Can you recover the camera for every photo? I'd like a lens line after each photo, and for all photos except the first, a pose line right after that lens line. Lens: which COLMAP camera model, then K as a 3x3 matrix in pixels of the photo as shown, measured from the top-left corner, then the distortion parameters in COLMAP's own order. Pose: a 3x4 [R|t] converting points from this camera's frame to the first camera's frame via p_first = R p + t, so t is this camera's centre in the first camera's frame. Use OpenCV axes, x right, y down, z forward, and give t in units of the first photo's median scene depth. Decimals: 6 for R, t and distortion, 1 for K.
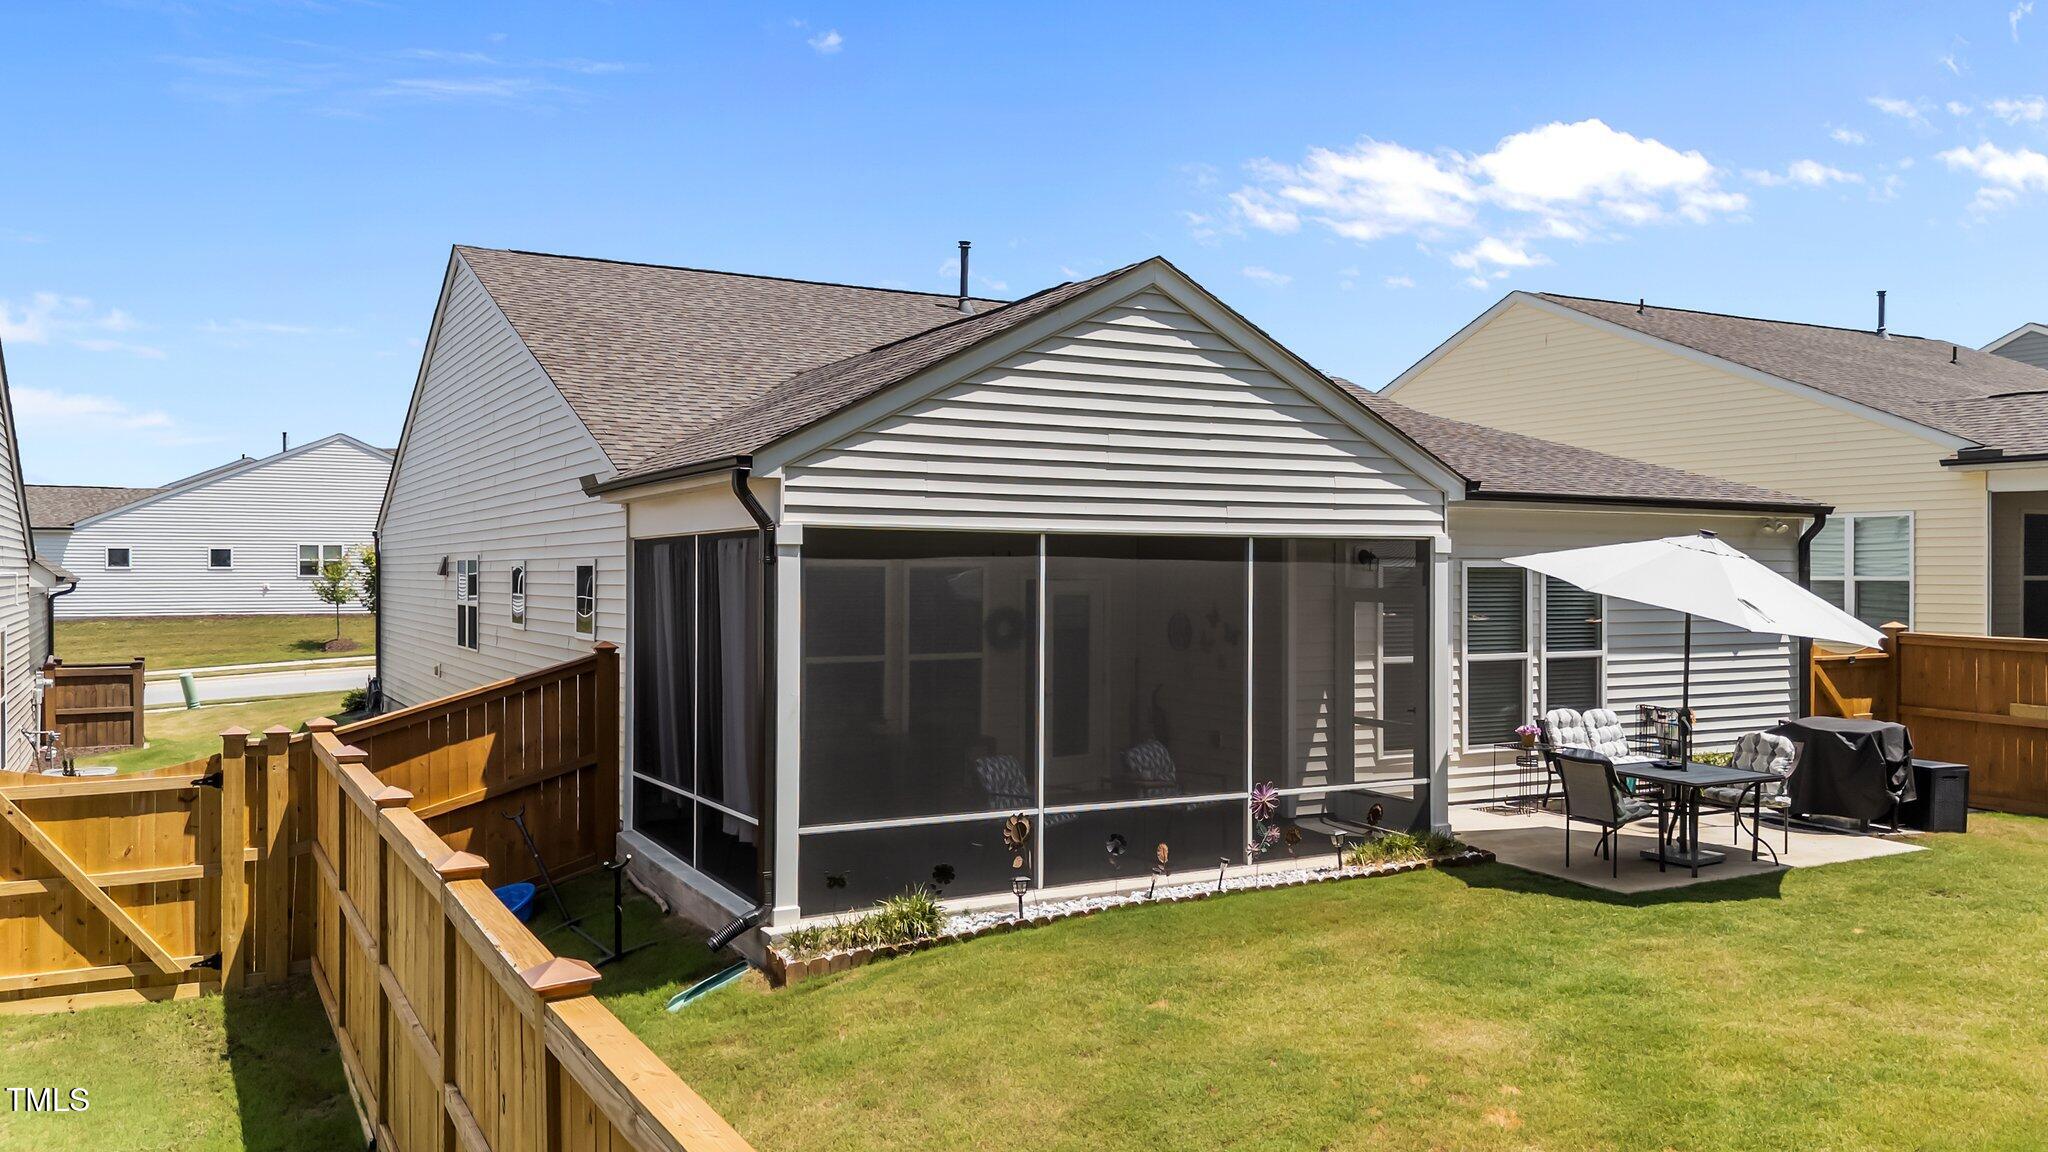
lens RADIAL K [[1543.9, 0, 993.7], [0, 1543.9, 564.2], [0, 0, 1]] dist [0.002427, 0.001065]
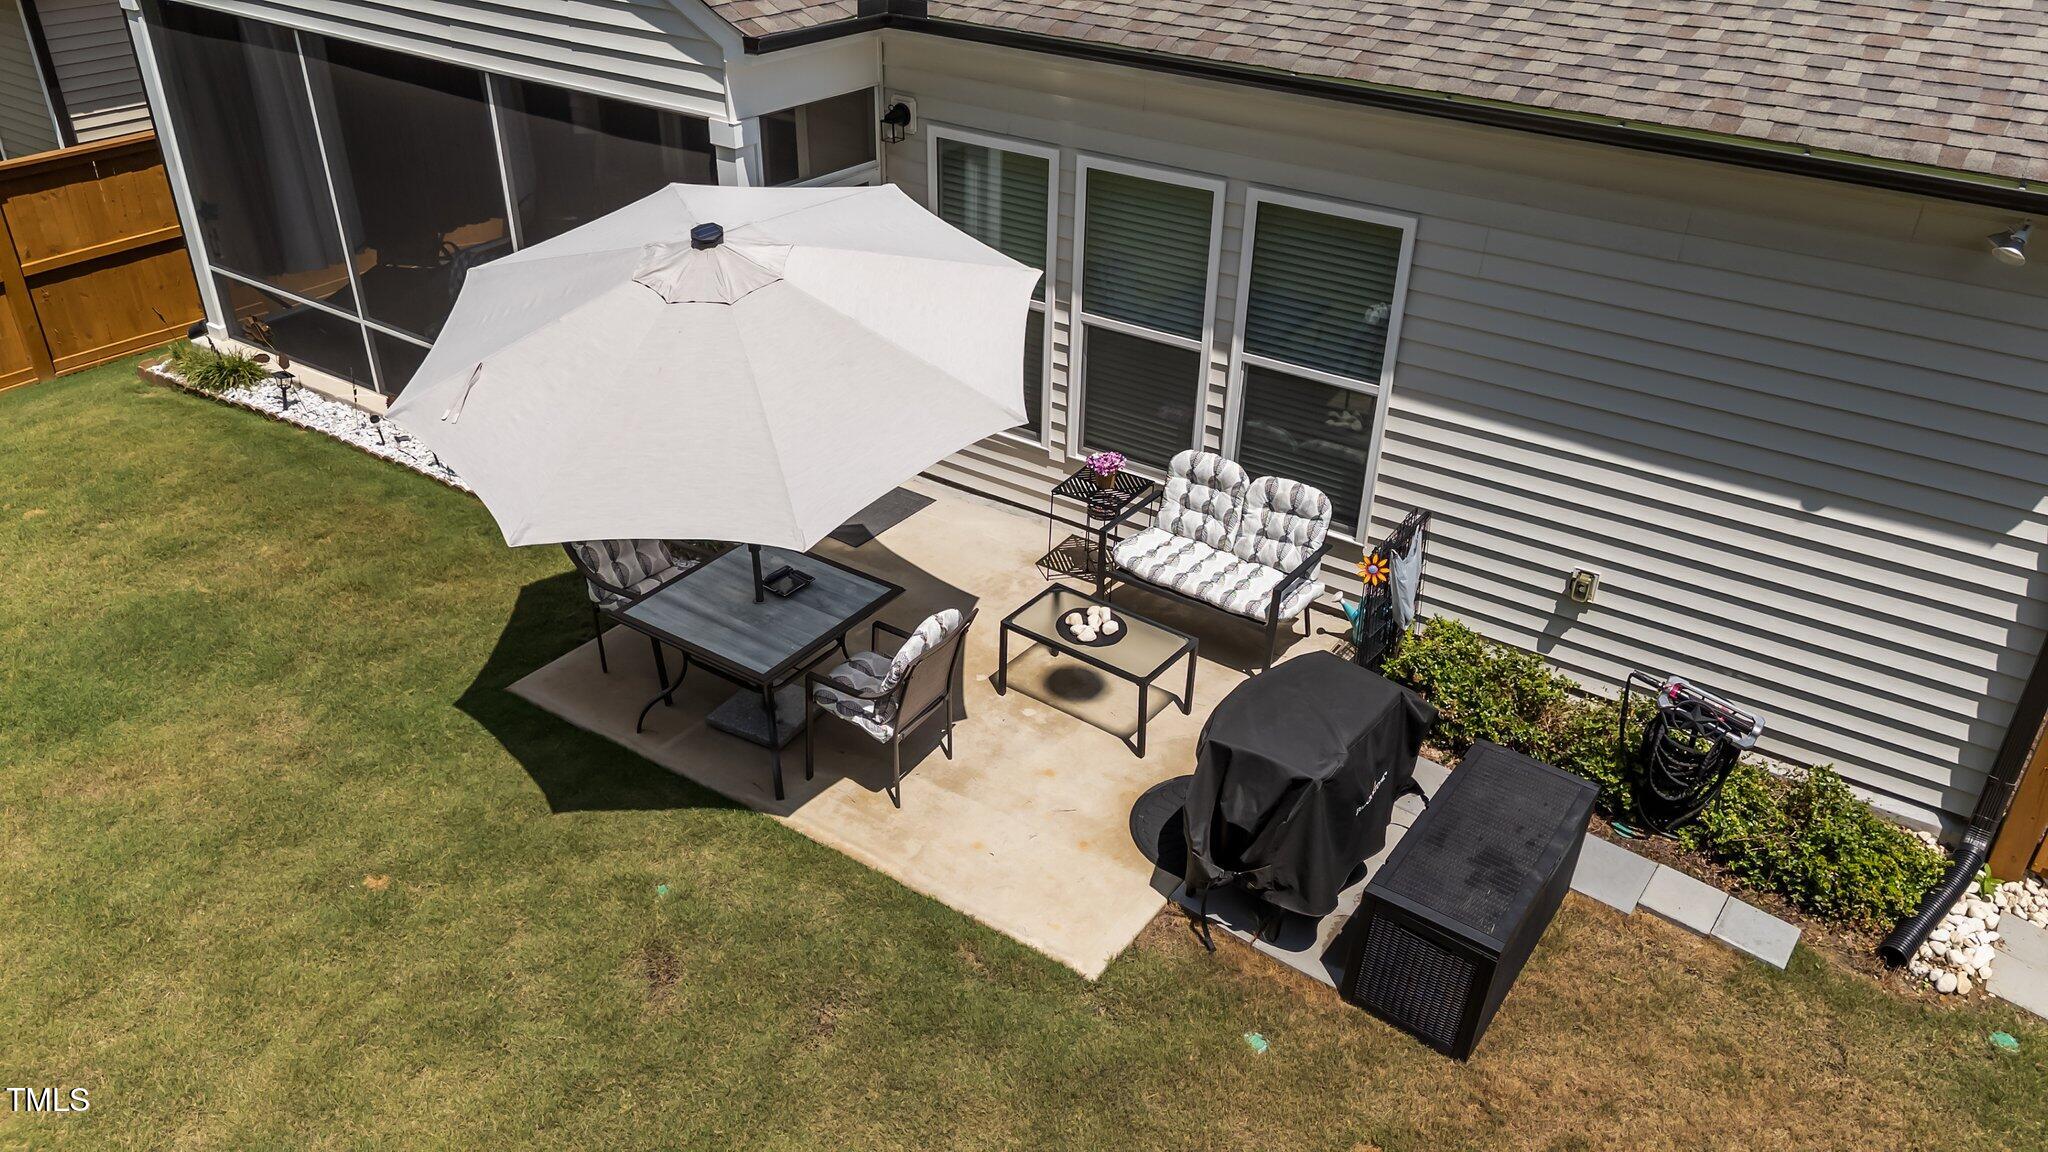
lens RADIAL K [[1503.5, 0, 1018.2], [0, 1503.5, 580.6], [0, 0, 1]] dist [0.100935, -0.138901]
pose [[0.462092, 0.452592, -0.762648, 0.927335], [-0.014128, 0.863616, 0.503951, -0.174601], [0.886719, -0.222097, 0.405465, 0.823555]]
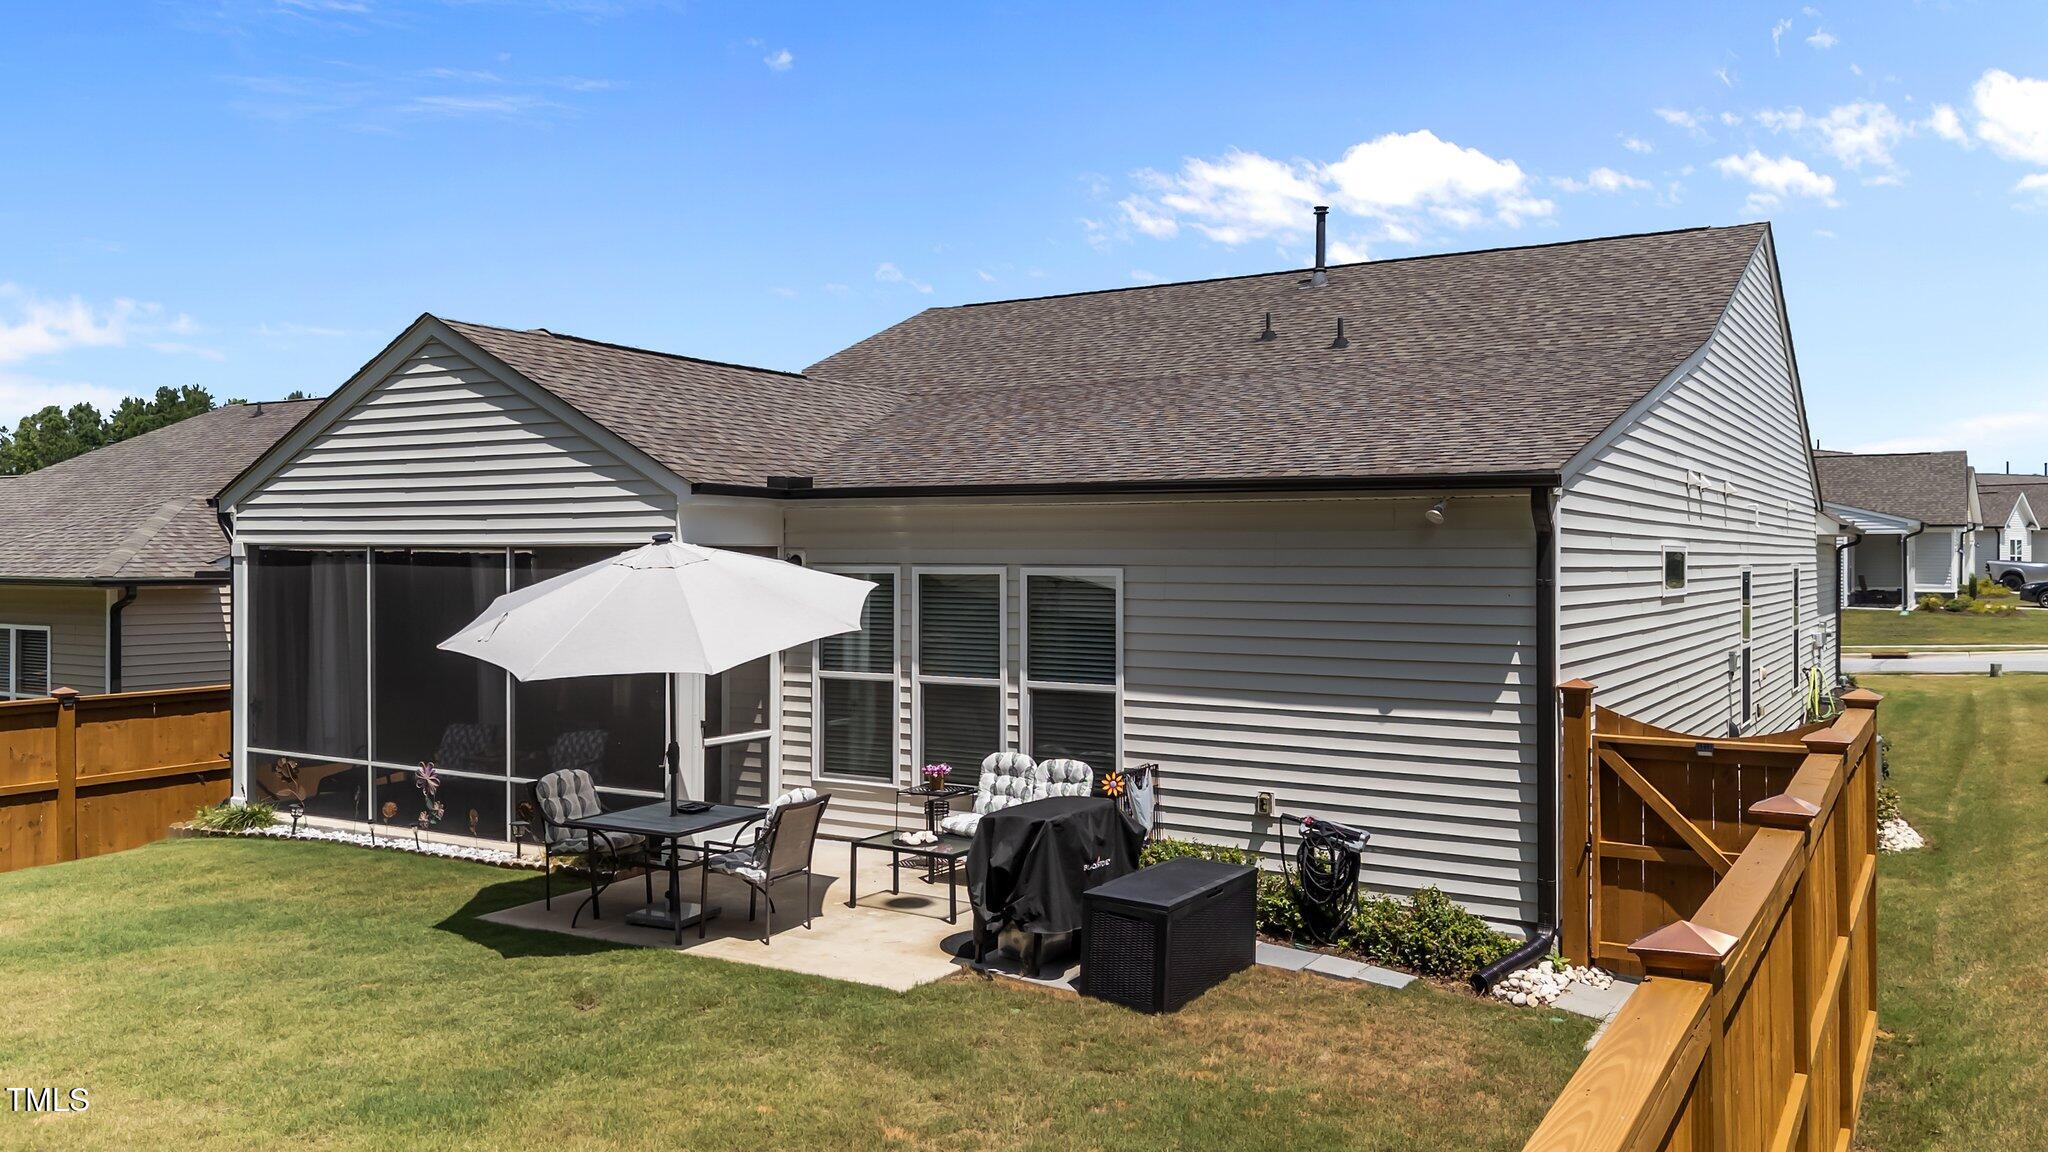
lens RADIAL K [[1554.6, 0, 1019.9], [0, 1554.6, 554.9], [0, 0, 1]] dist [0.127089, -0.229184]
pose [[0.505991, -0.000610, -0.862538, 1.260158], [0.002158, 0.999998, 0.000559, -0.010529], [0.862536, -0.002144, 0.505991, 0.704025]]
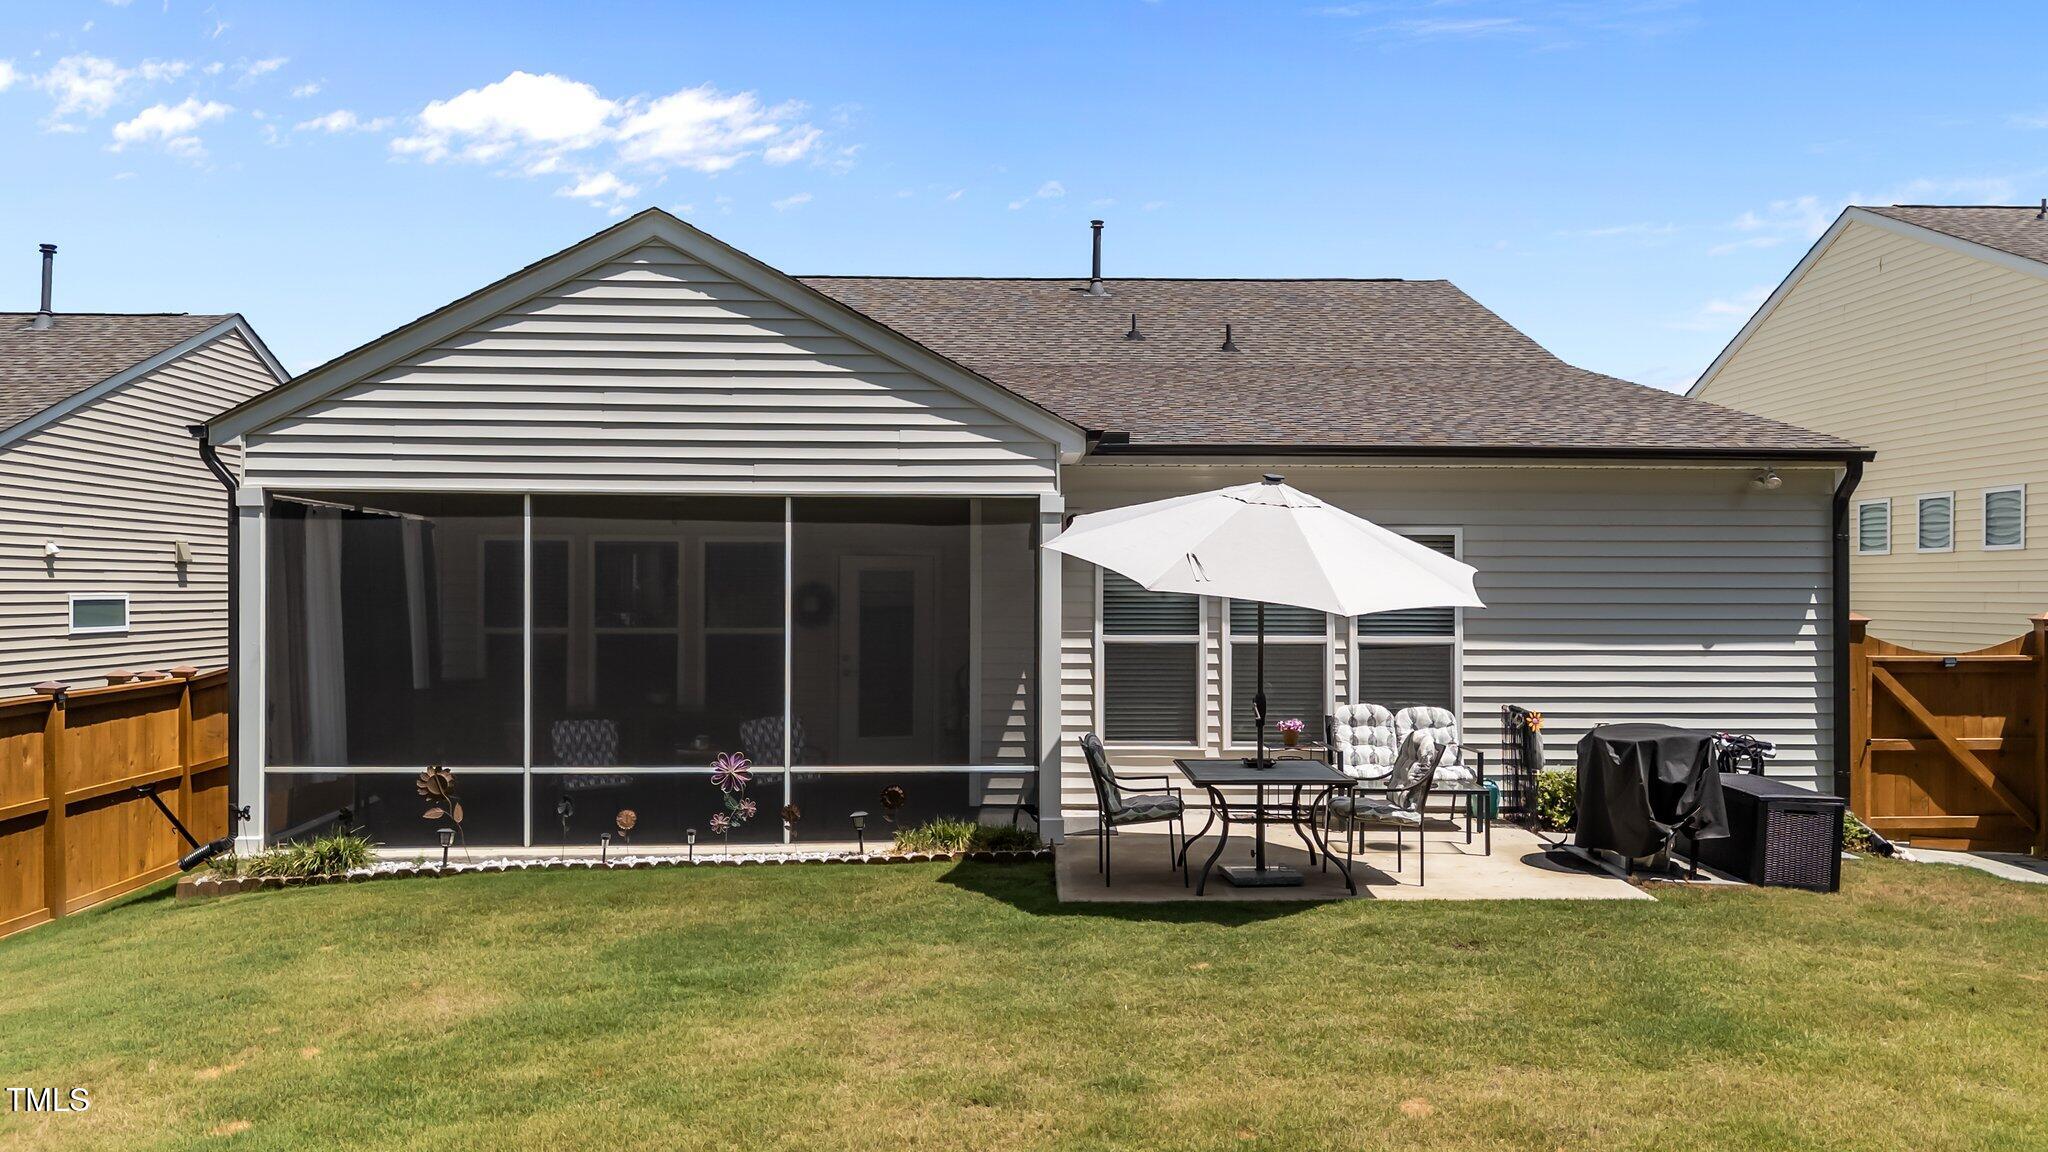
lens RADIAL K [[1543.2, 0, 1020.6], [0, 1543.2, 566.5], [0, 0, 1]] dist [0.096779, -0.128943]
pose [[0.896344, -0.005437, -0.443326, 0.678022], [0.000650, 0.999940, -0.010948, 0.034071], [0.443359, 0.009525, 0.896294, 0.200023]]
